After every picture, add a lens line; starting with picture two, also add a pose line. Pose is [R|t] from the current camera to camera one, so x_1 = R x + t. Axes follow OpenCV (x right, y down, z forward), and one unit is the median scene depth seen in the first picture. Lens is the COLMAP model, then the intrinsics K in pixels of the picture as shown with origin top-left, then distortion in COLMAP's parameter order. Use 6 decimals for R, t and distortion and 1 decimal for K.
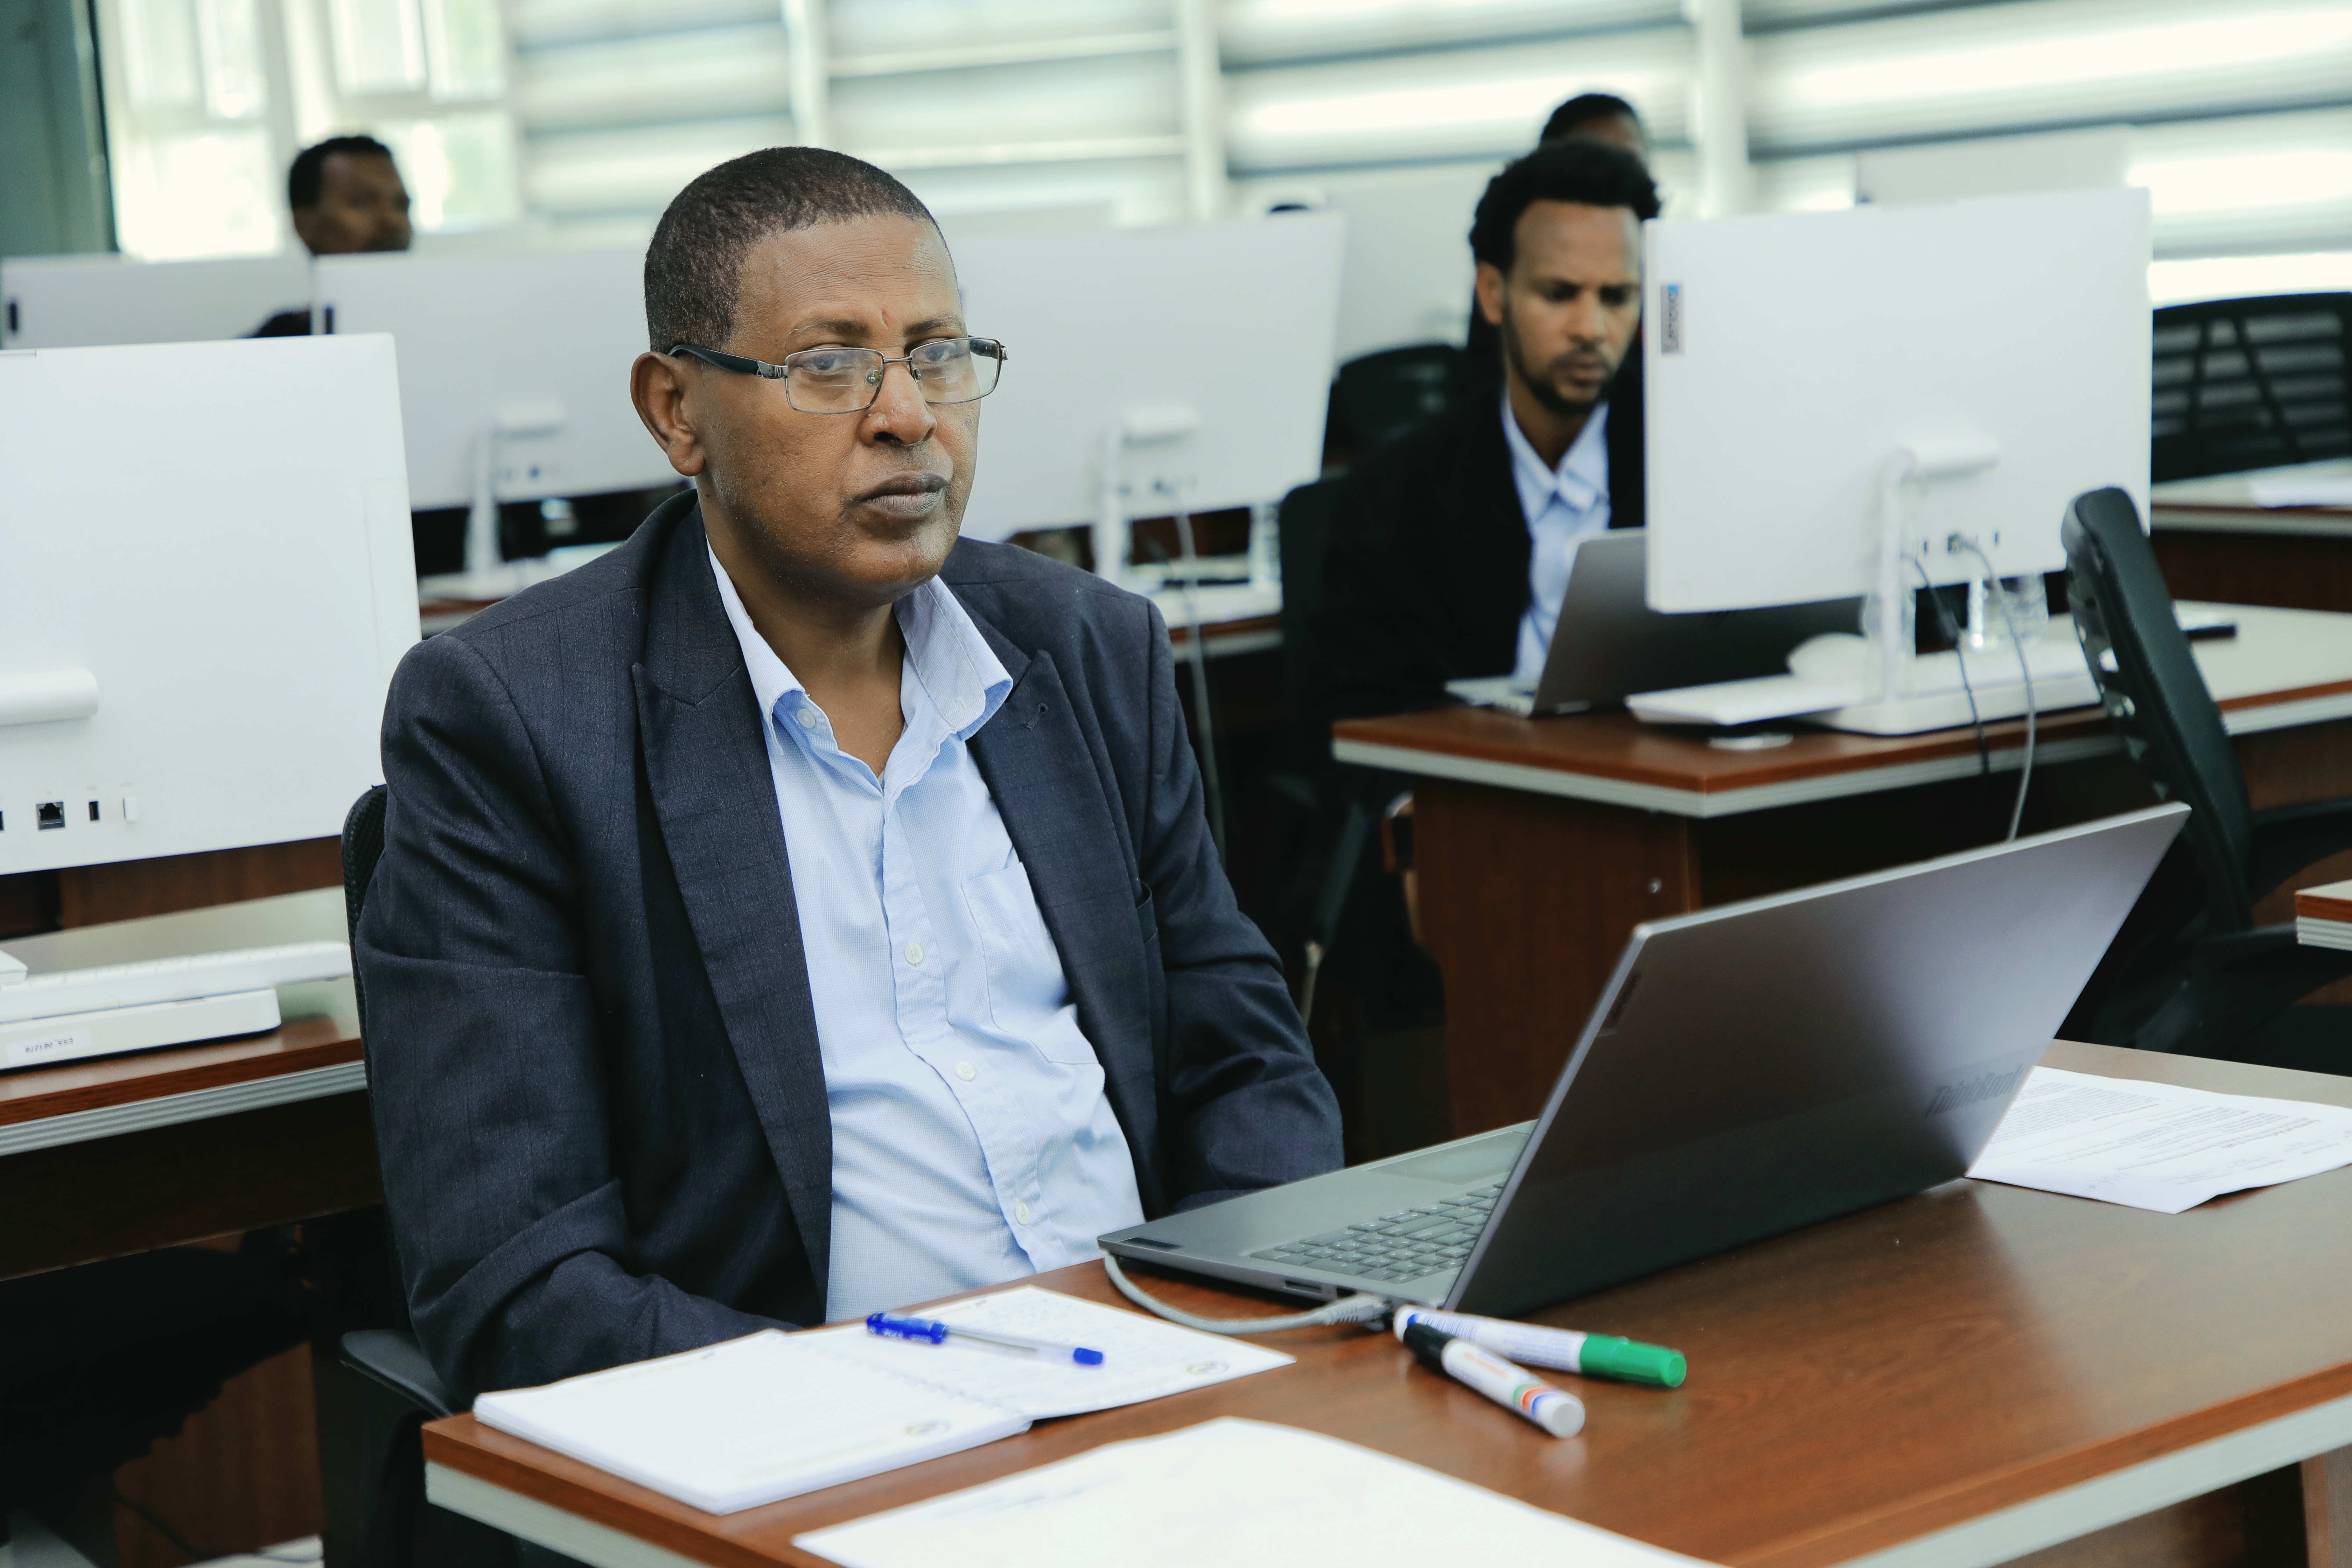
lens RADIAL K [[5402.7, 0, 1176.0], [0, 5402.7, 784.0], [0, 0, 1]] dist [0.059912, 0.274076]
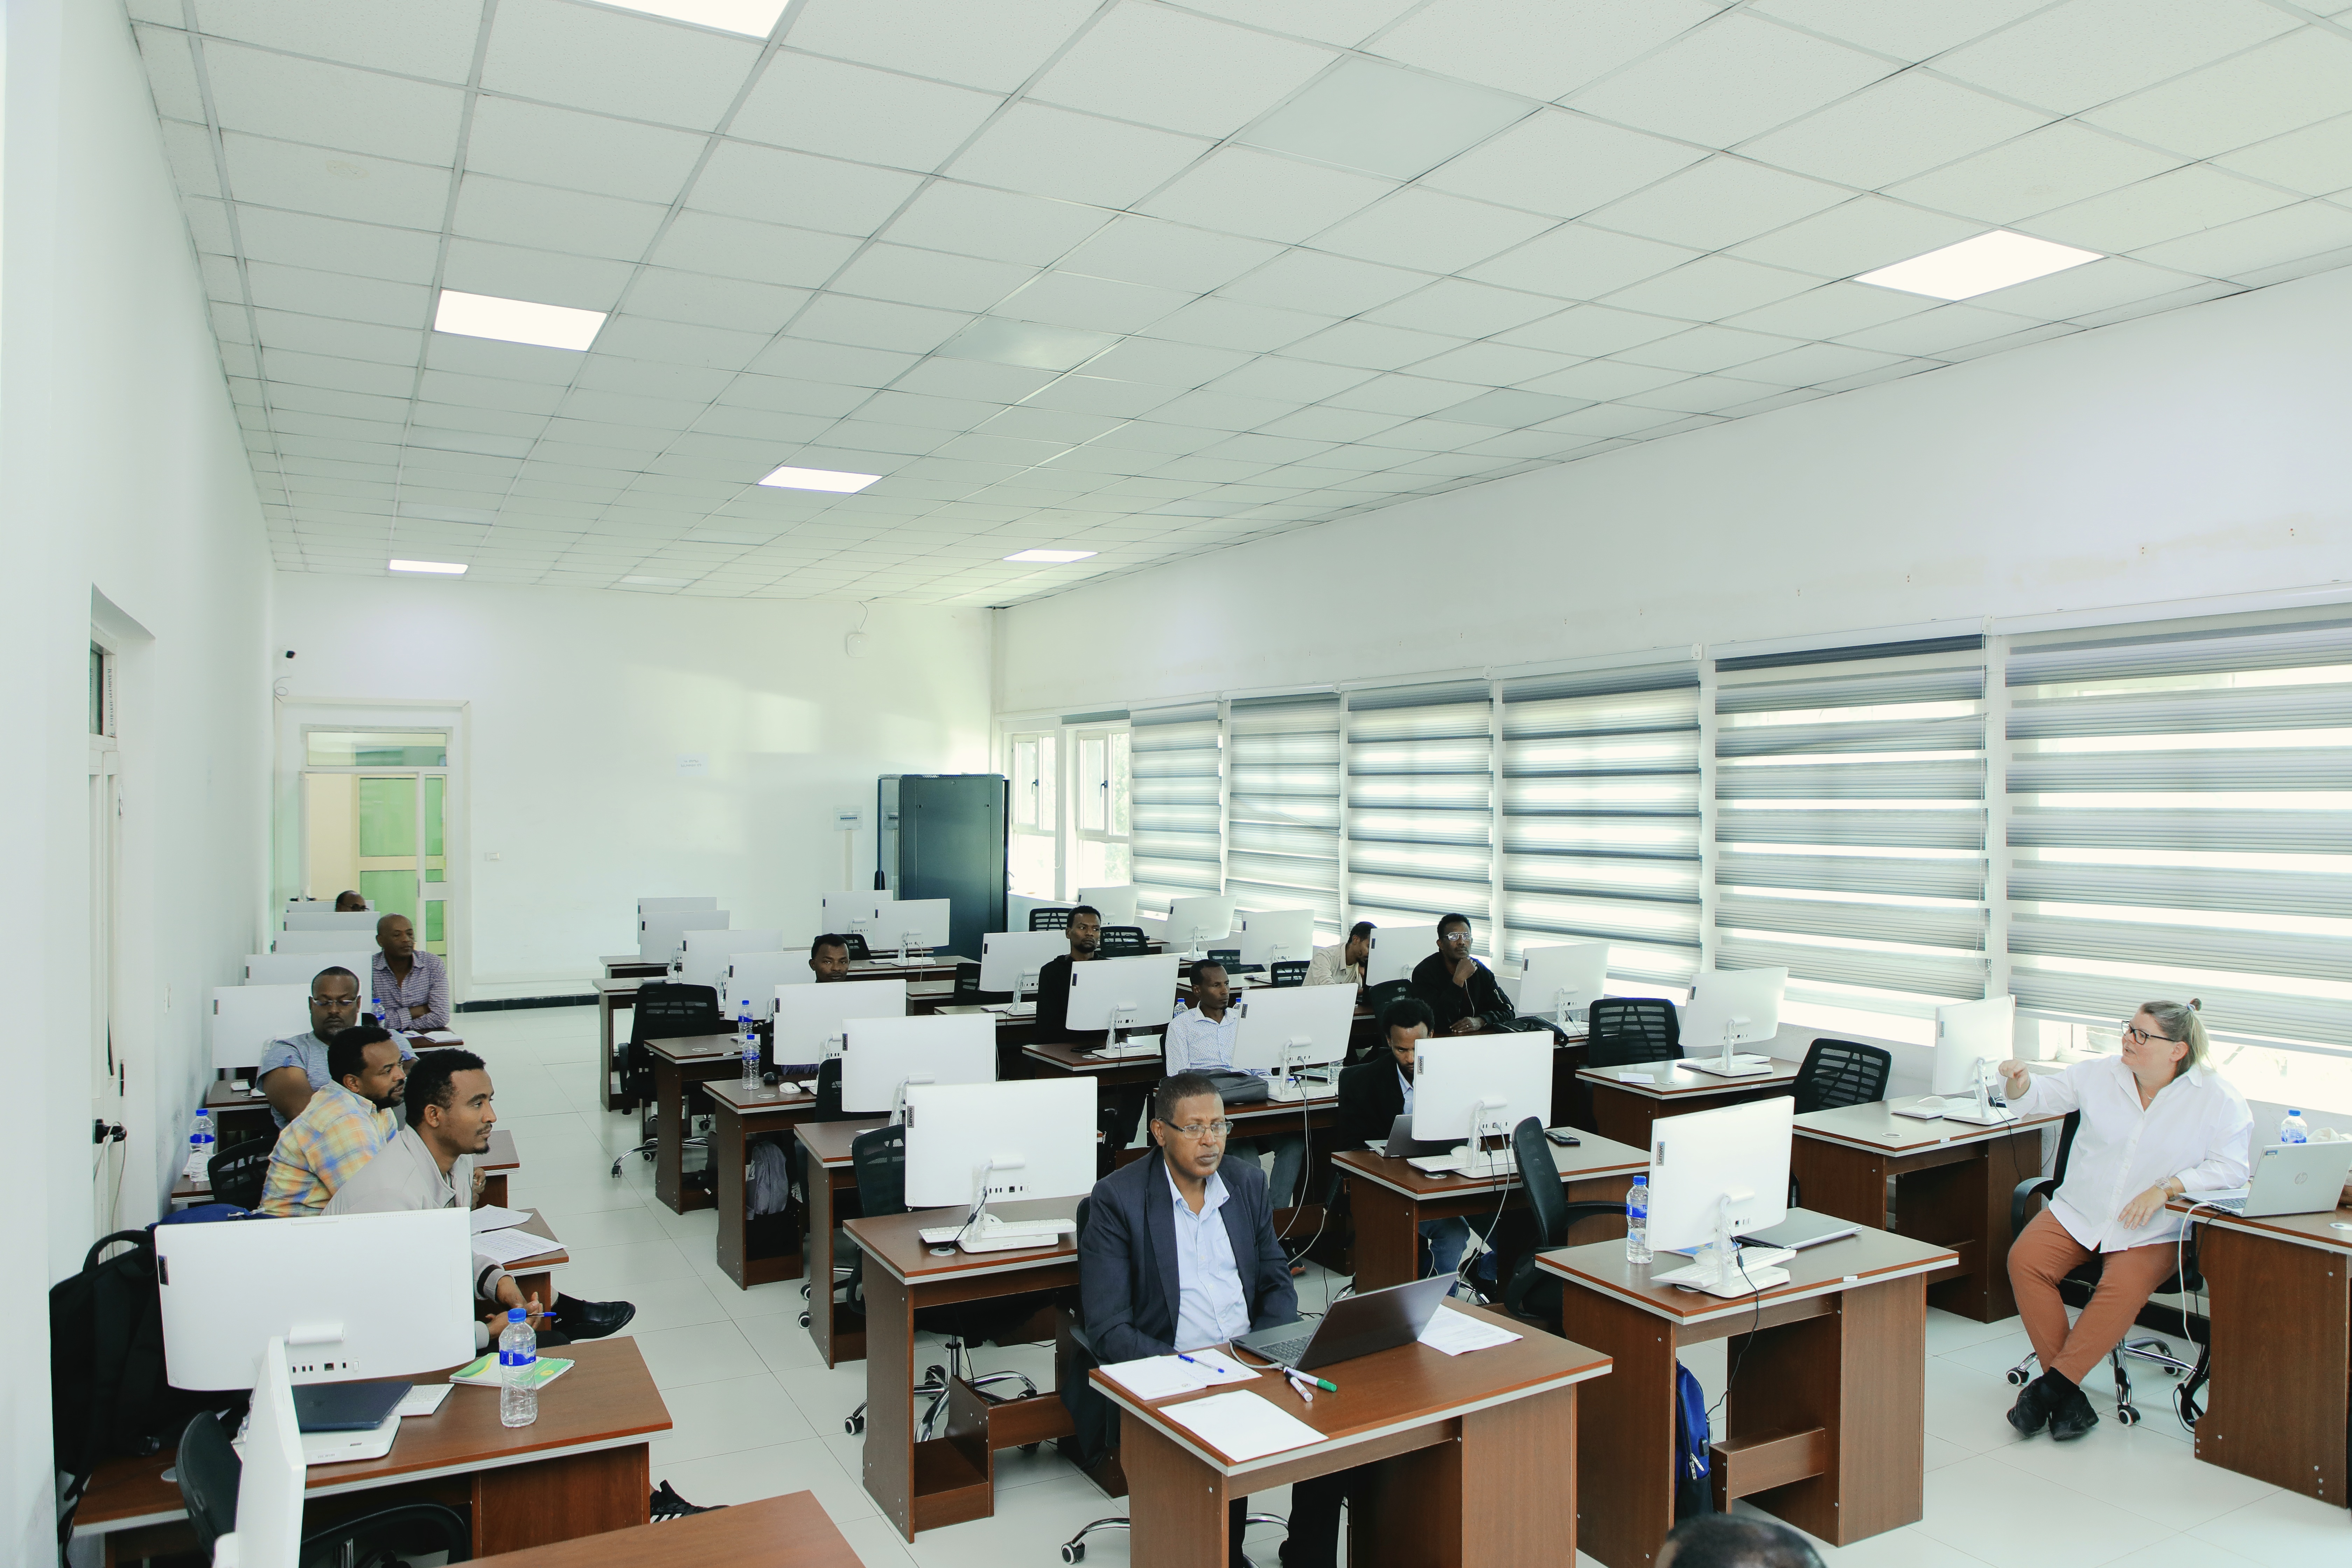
lens RADIAL K [[1569.9, 0, 1176.0], [0, 1569.9, 784.0], [0, 0, 1]] dist [-0.090225, -0.000141]
pose [[0.992581, 0.068931, -0.100156, 0.033516], [-0.088188, 0.975248, -0.202767, -0.090096], [0.083700, 0.210095, 0.974092, -0.359191]]
